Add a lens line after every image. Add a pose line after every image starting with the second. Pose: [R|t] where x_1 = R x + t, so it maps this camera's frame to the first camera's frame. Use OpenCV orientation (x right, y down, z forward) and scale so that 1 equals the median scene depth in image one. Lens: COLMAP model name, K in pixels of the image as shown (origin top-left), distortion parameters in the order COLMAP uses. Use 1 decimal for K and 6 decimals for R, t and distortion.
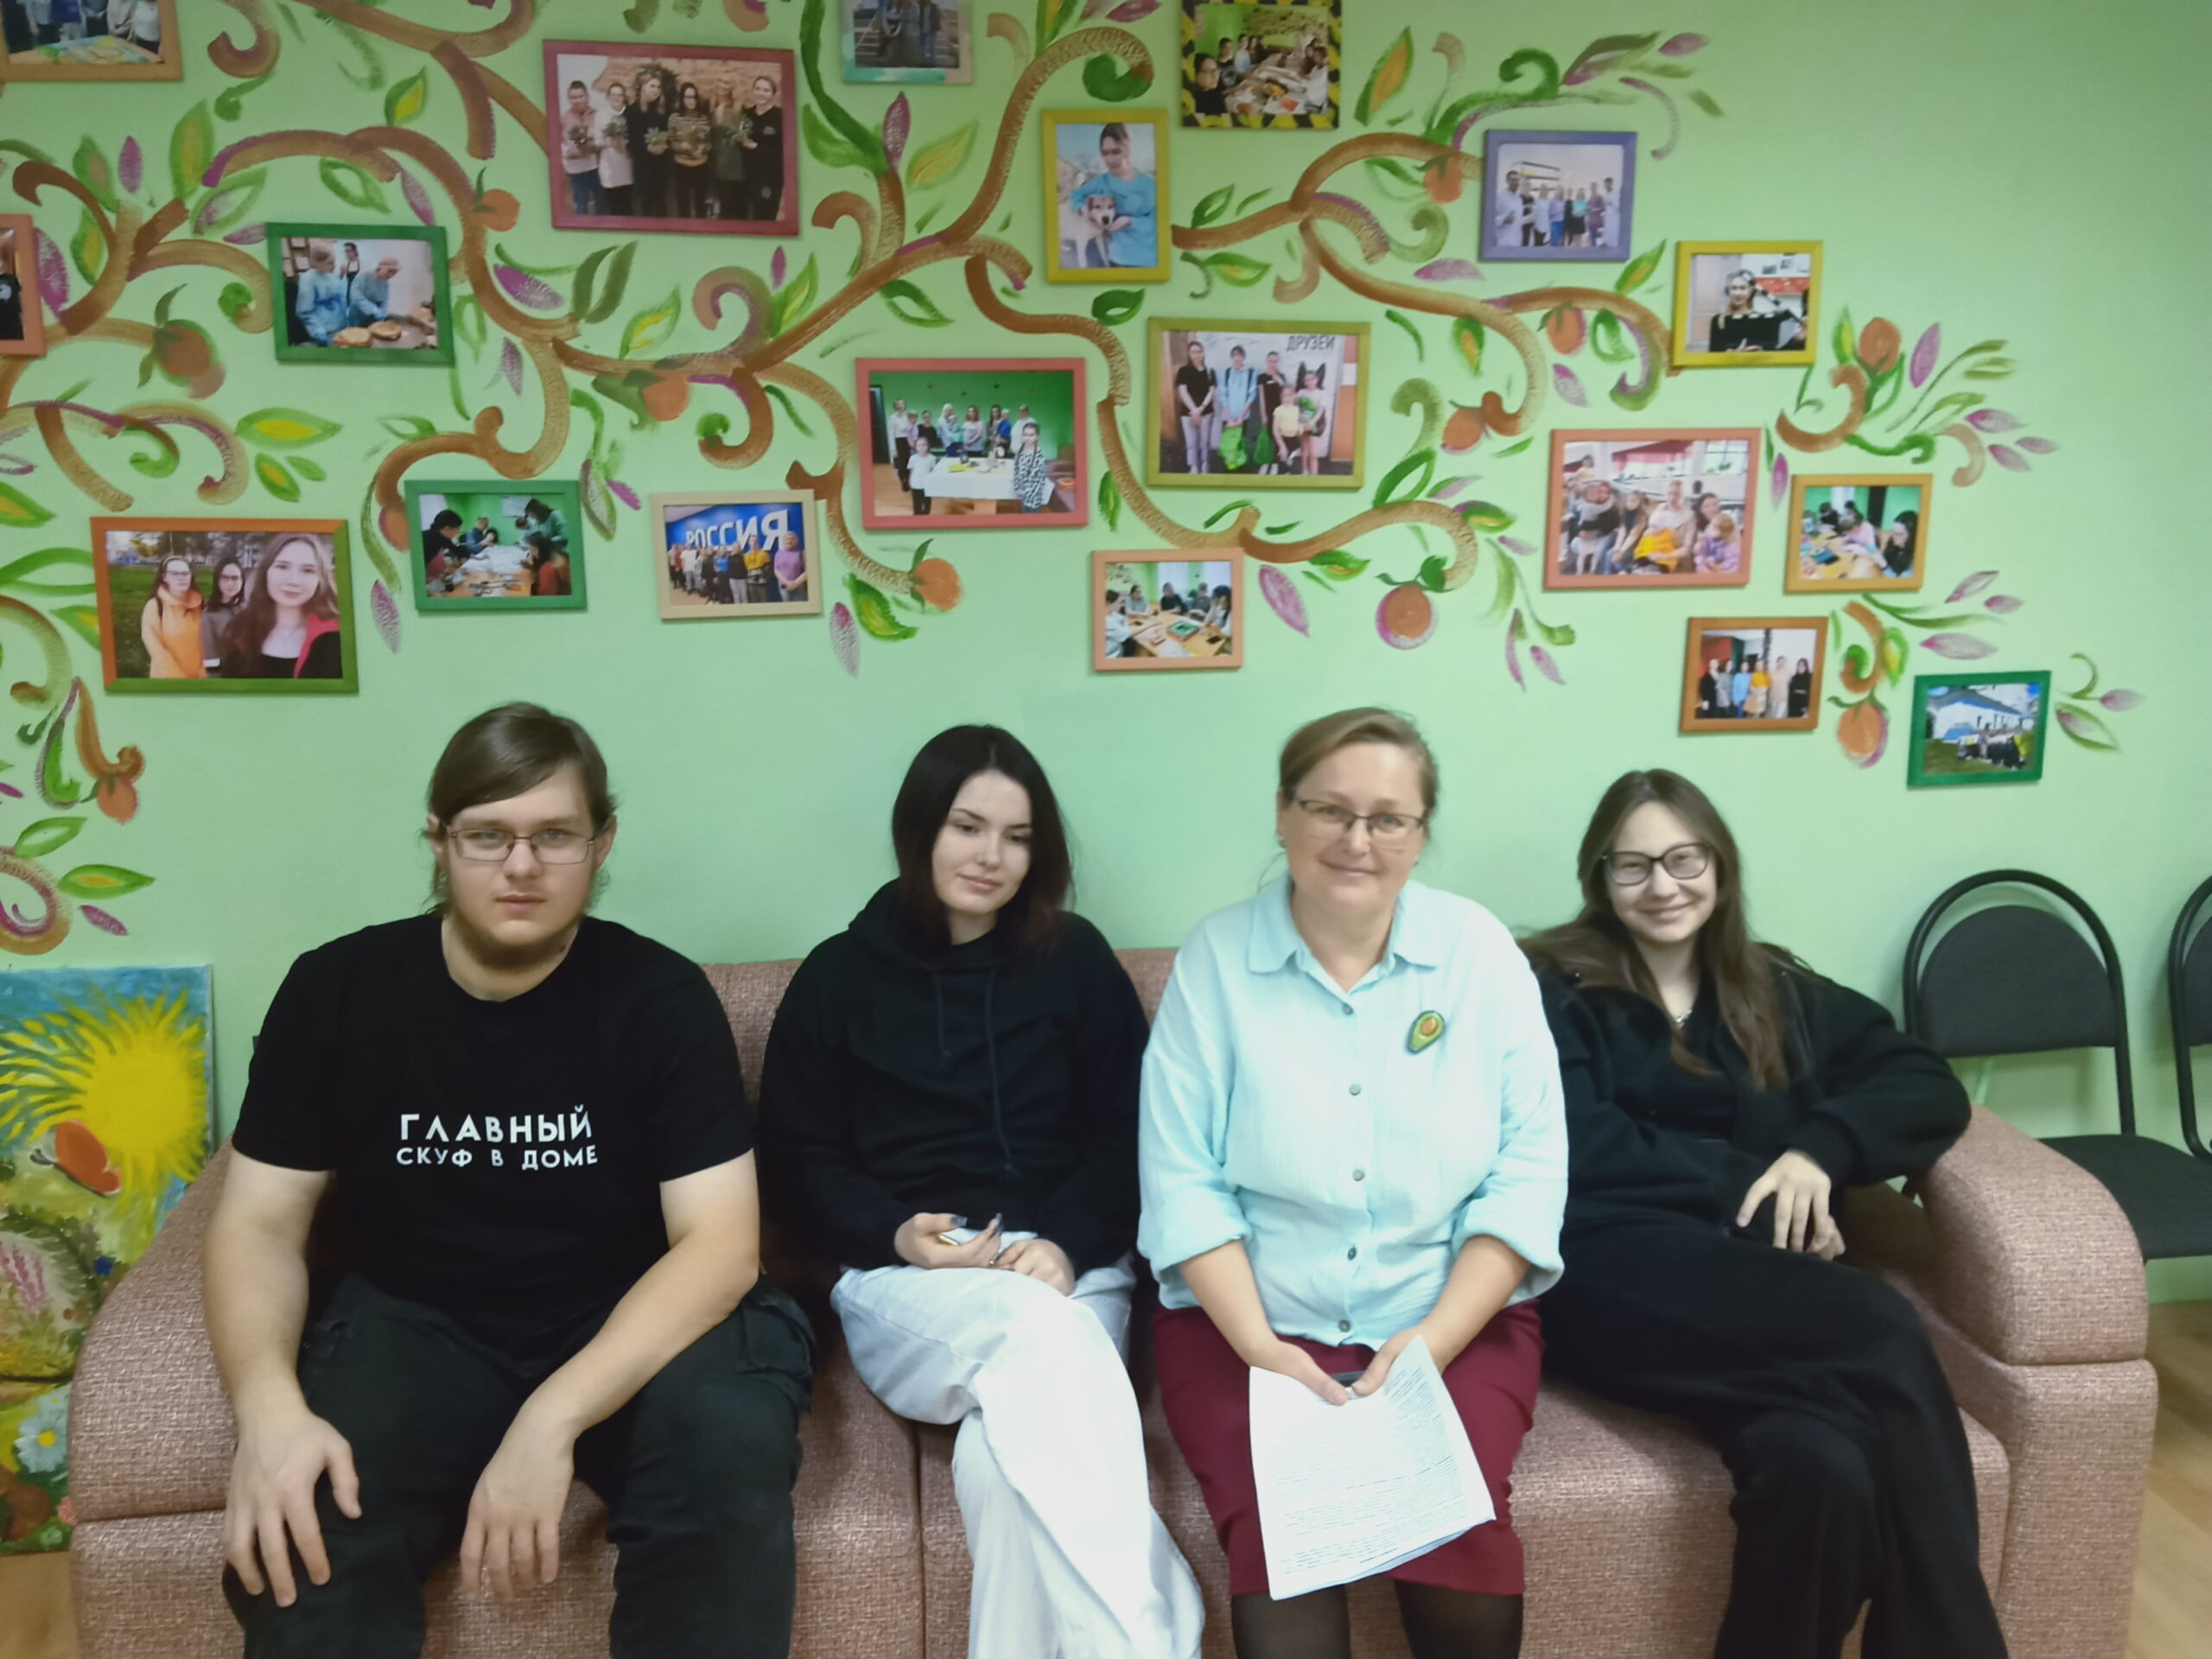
lens RADIAL K [[1800.5, 0, 1109.2], [0, 1800.5, 836.8], [0, 0, 1]] dist [0.111035, -0.200667]
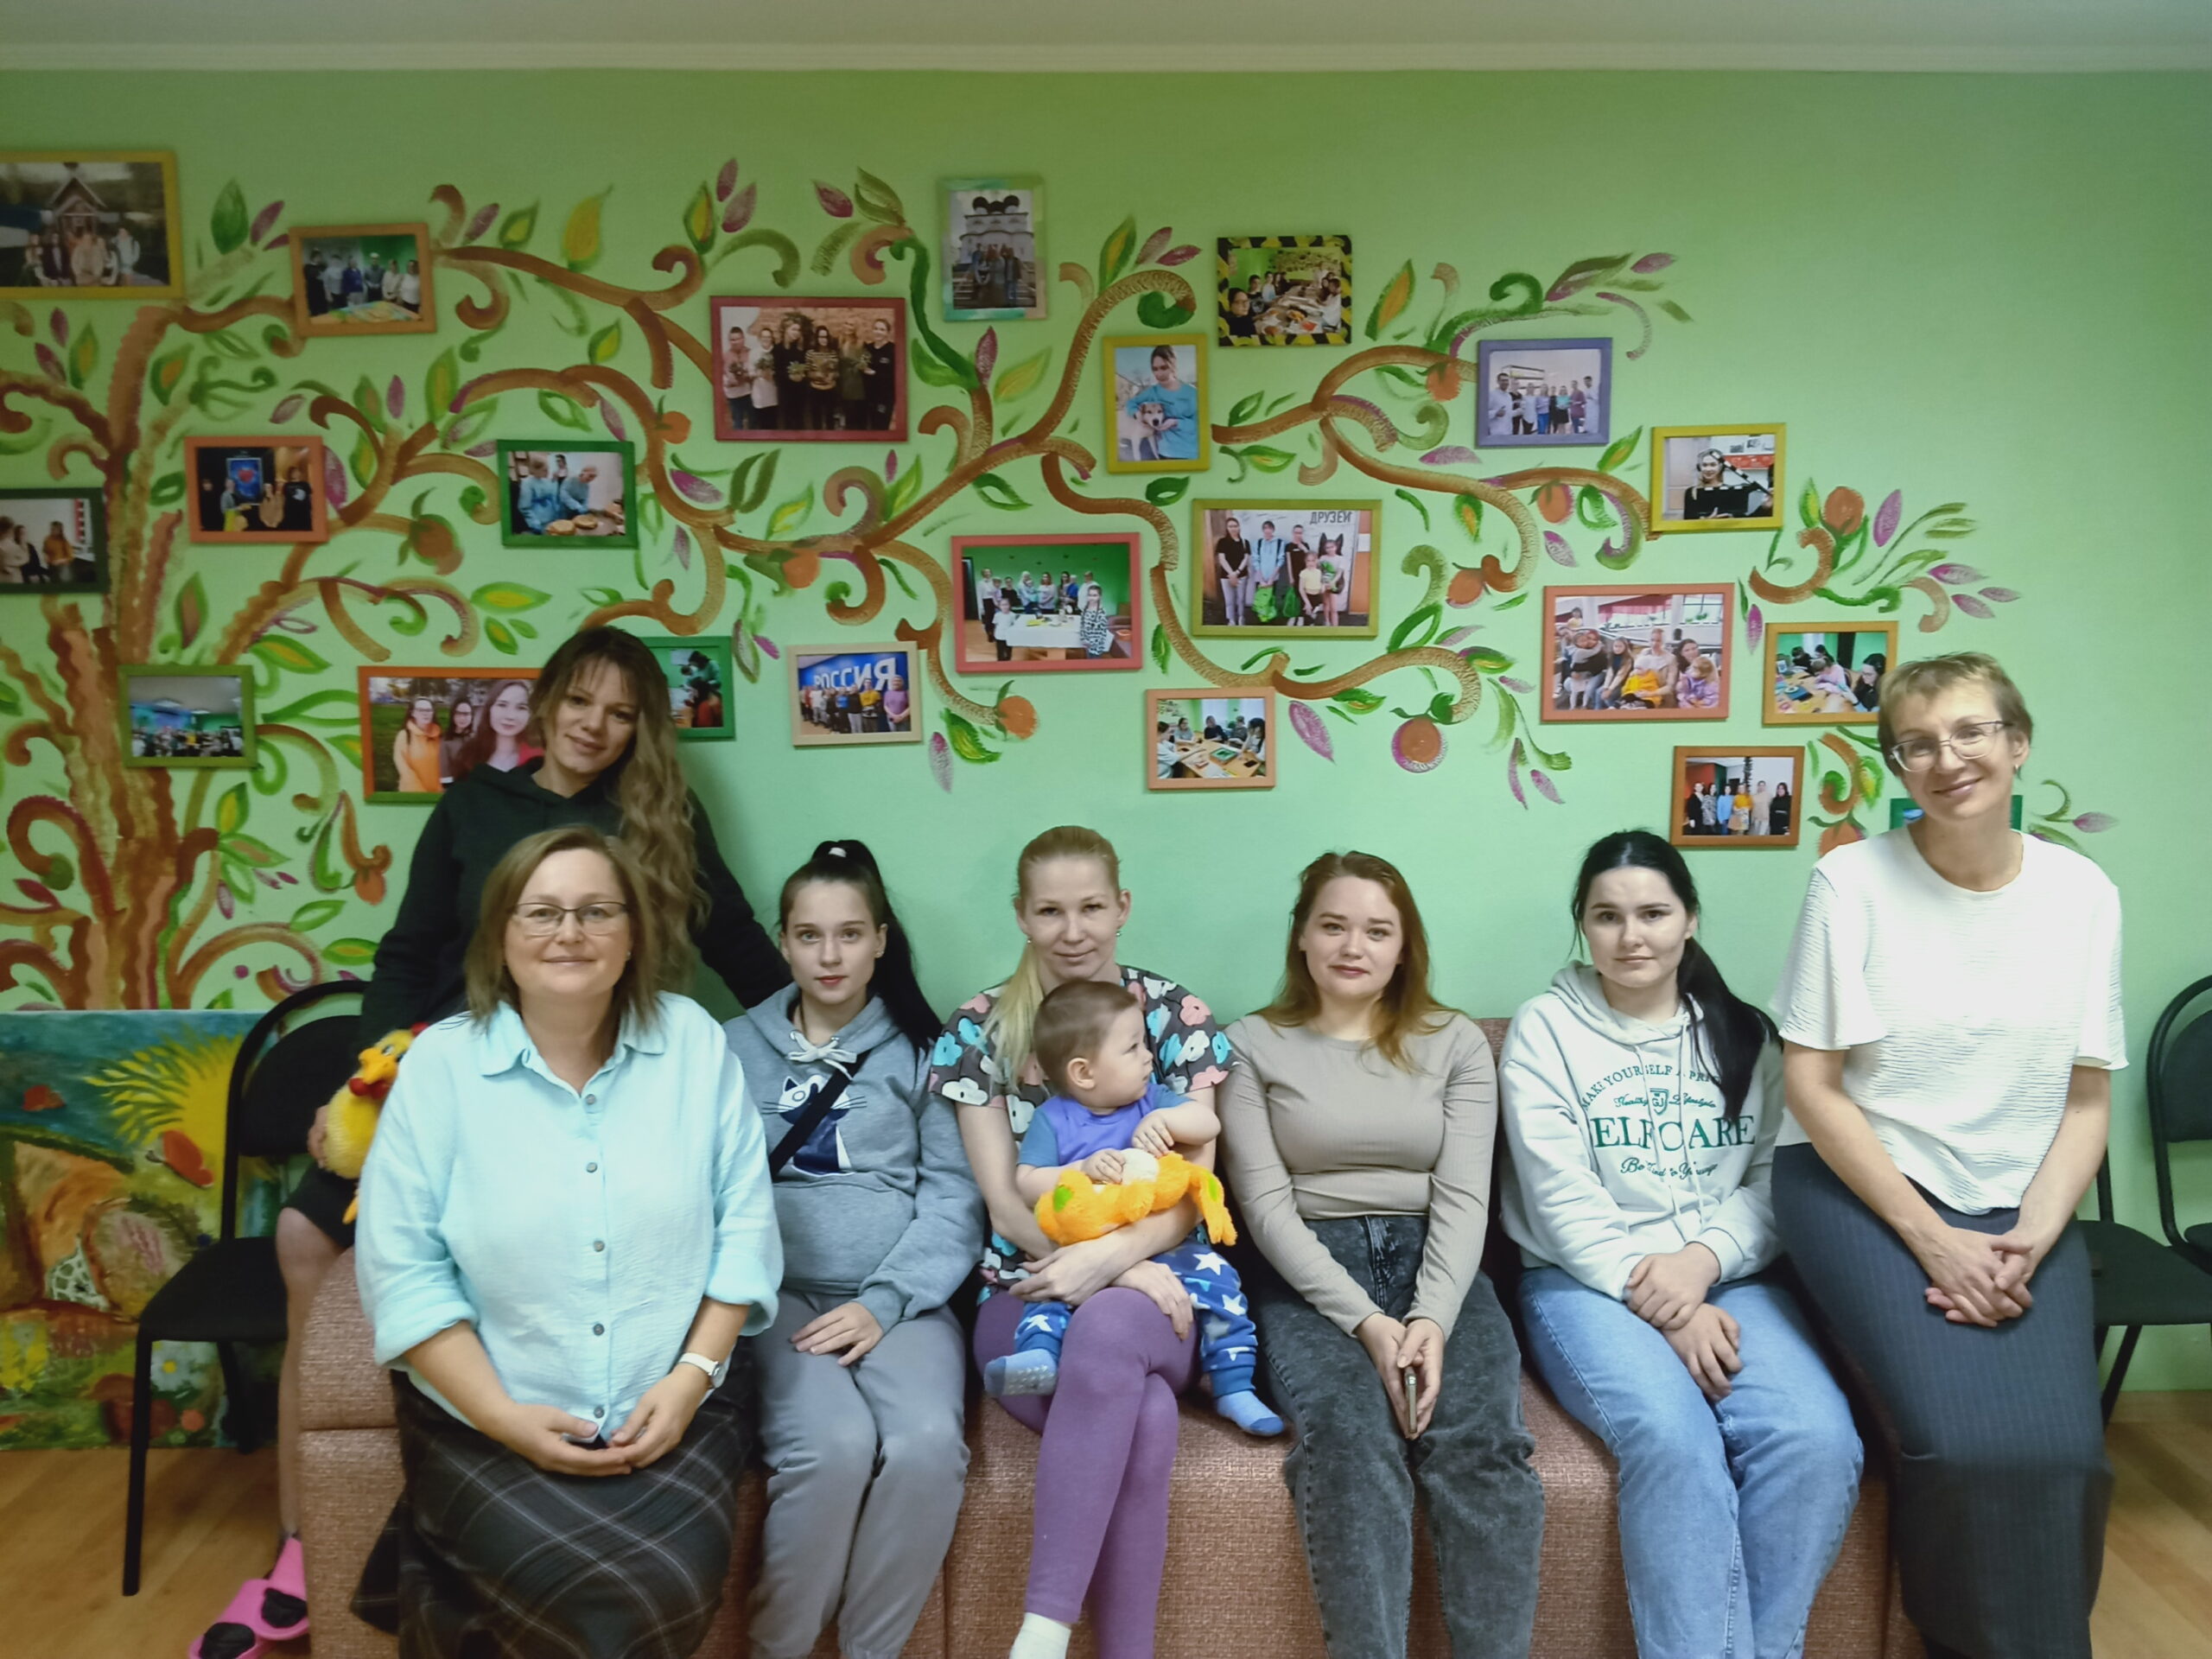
lens RADIAL K [[1800.5, 0, 1113.8], [0, 1800.5, 814.8], [0, 0, 1]] dist [0.111035, -0.200667]
pose [[0.991990, 0.009356, -0.125968, 0.125813], [-0.017628, 0.997748, -0.064716, 0.002377], [0.125079, 0.066418, 0.989921, -0.187414]]
